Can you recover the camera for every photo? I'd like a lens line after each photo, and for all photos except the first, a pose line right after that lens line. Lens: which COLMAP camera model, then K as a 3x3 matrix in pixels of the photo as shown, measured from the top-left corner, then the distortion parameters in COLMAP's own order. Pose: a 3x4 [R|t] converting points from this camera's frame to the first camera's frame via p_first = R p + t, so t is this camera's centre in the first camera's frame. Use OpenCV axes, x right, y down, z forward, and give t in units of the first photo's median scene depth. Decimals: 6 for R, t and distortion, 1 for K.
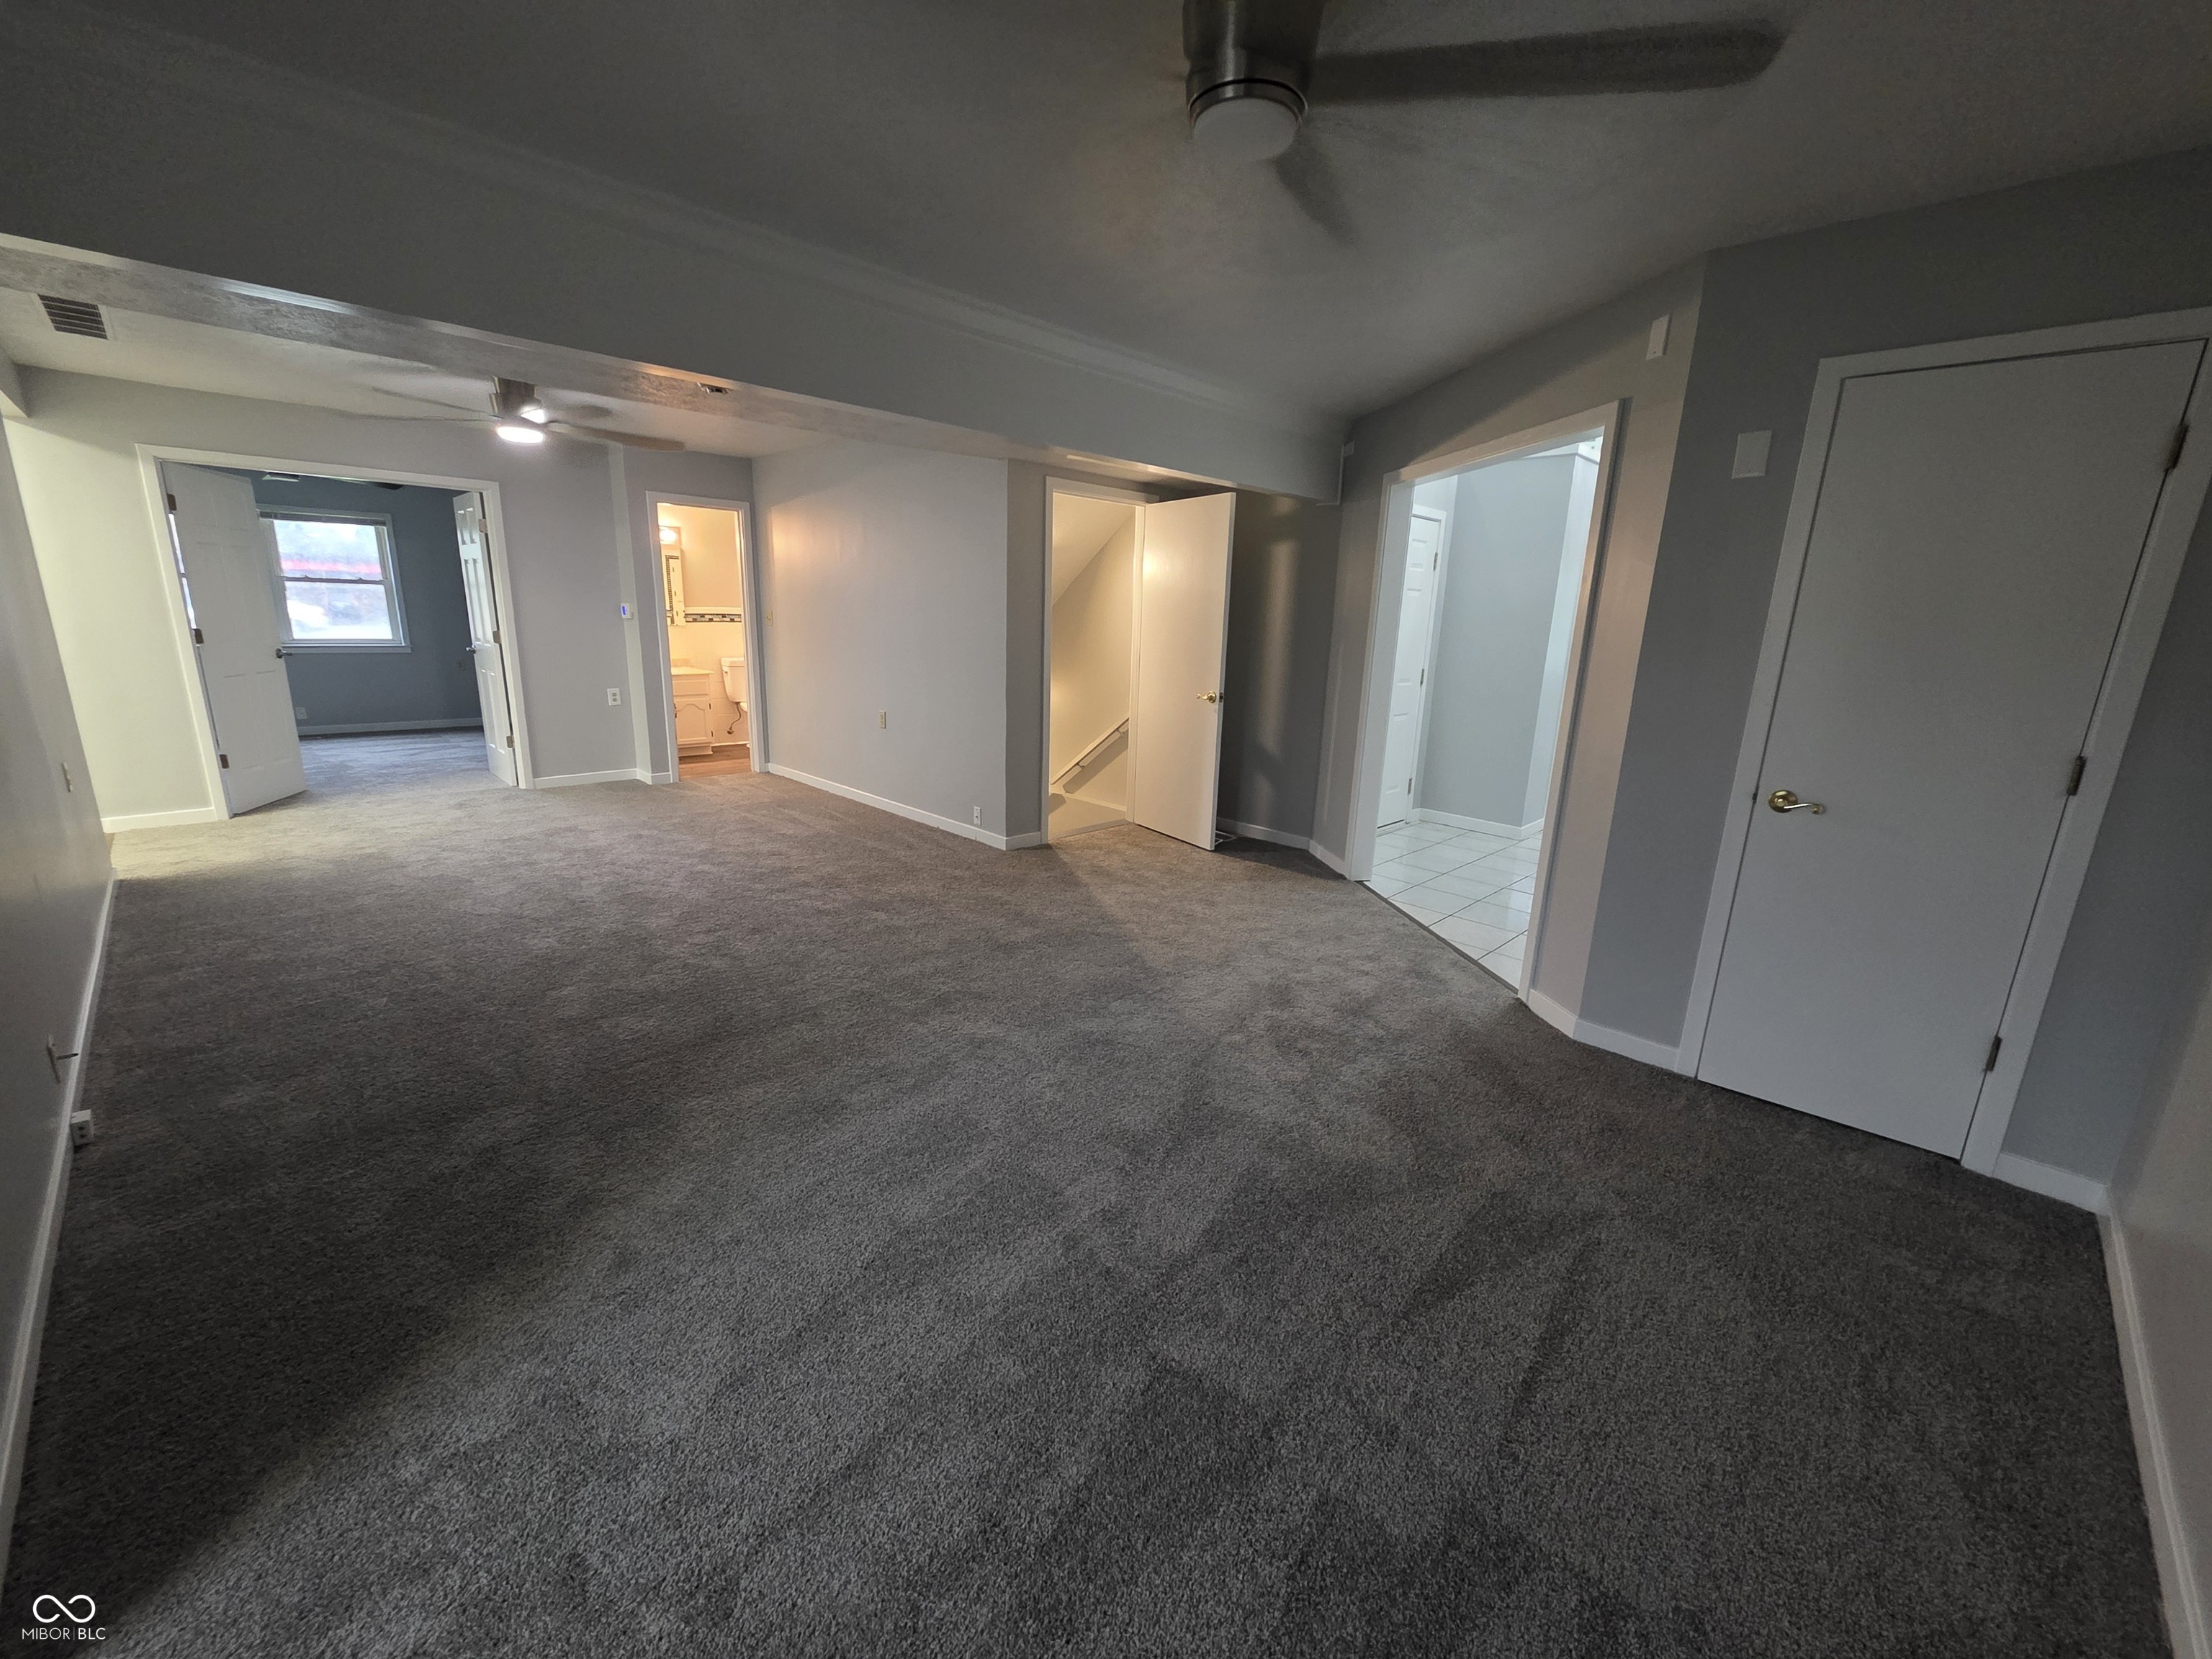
lens RADIAL K [[884.6, 0, 1114.2], [0, 884.6, 824.7], [0, 0, 1]] dist [0.001253, -0.000130]
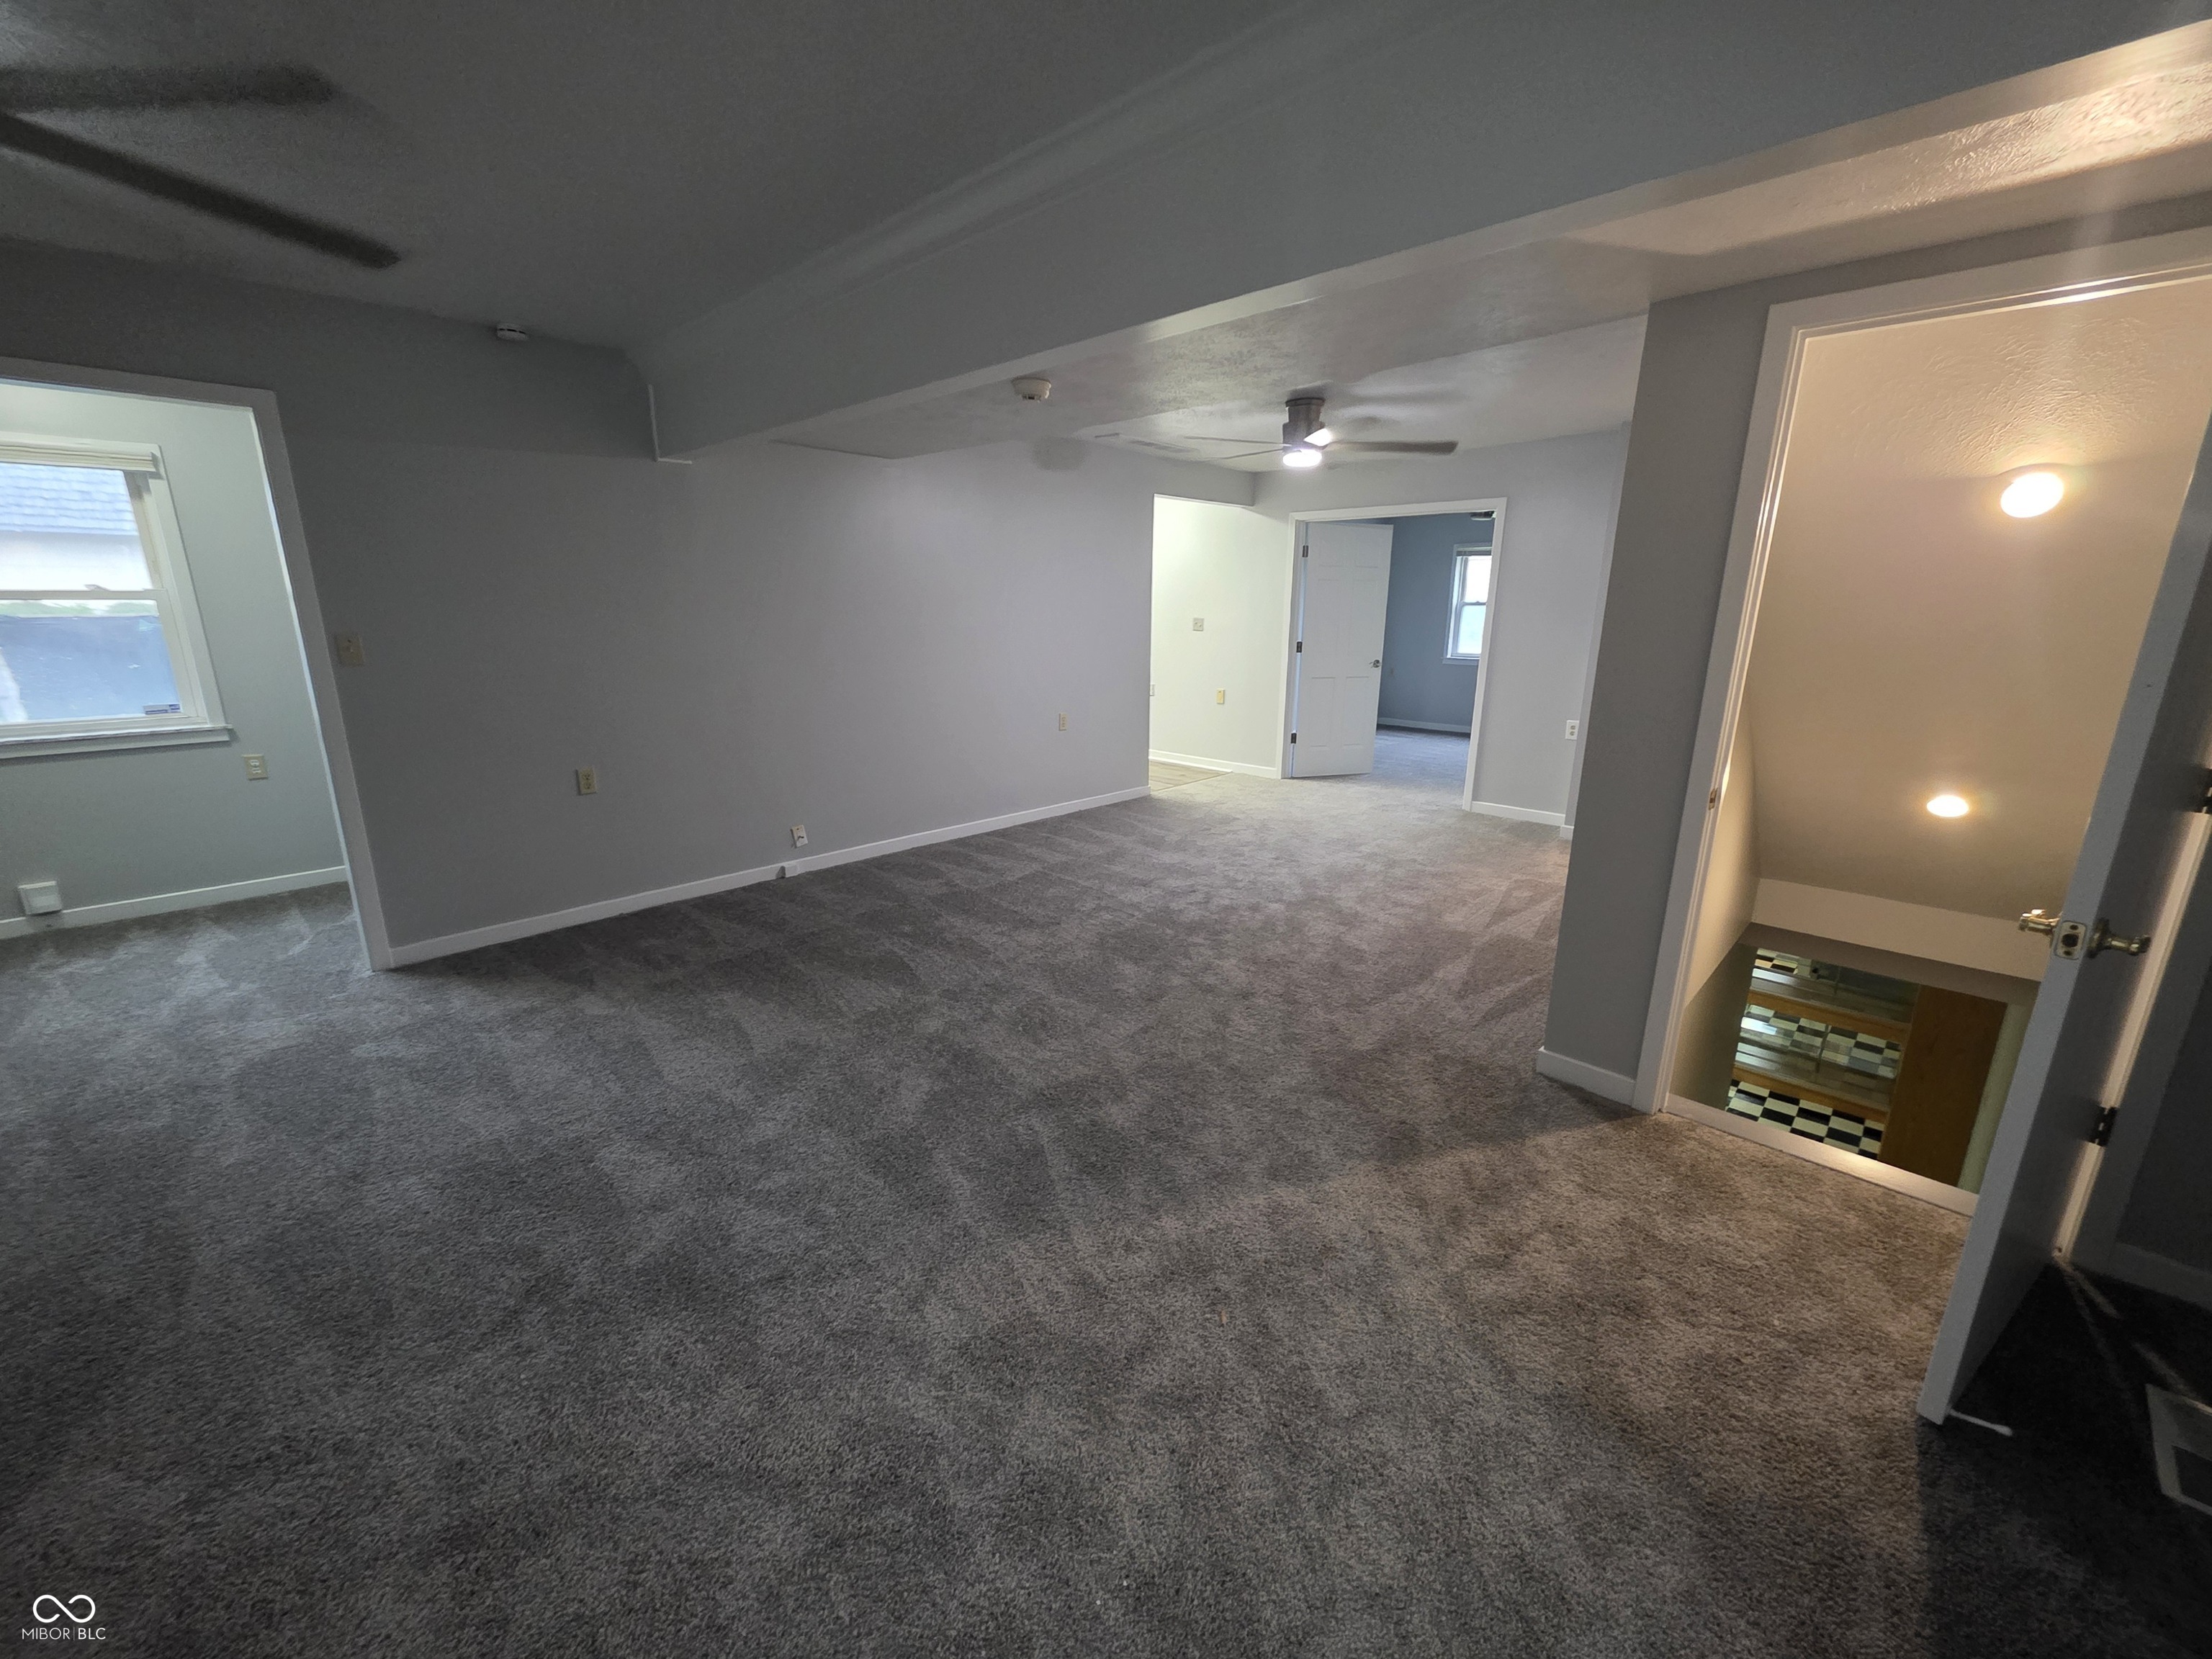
lens RADIAL K [[891.6, 0, 1123.3], [0, 891.6, 821.3], [0, 0, 1]] dist [0.007304, 0.000053]
pose [[0.016310, 0.207012, -0.978202, 0.392572], [-0.242904, 0.949844, 0.196961, -0.168914], [0.969913, 0.234397, 0.065776, 0.732425]]
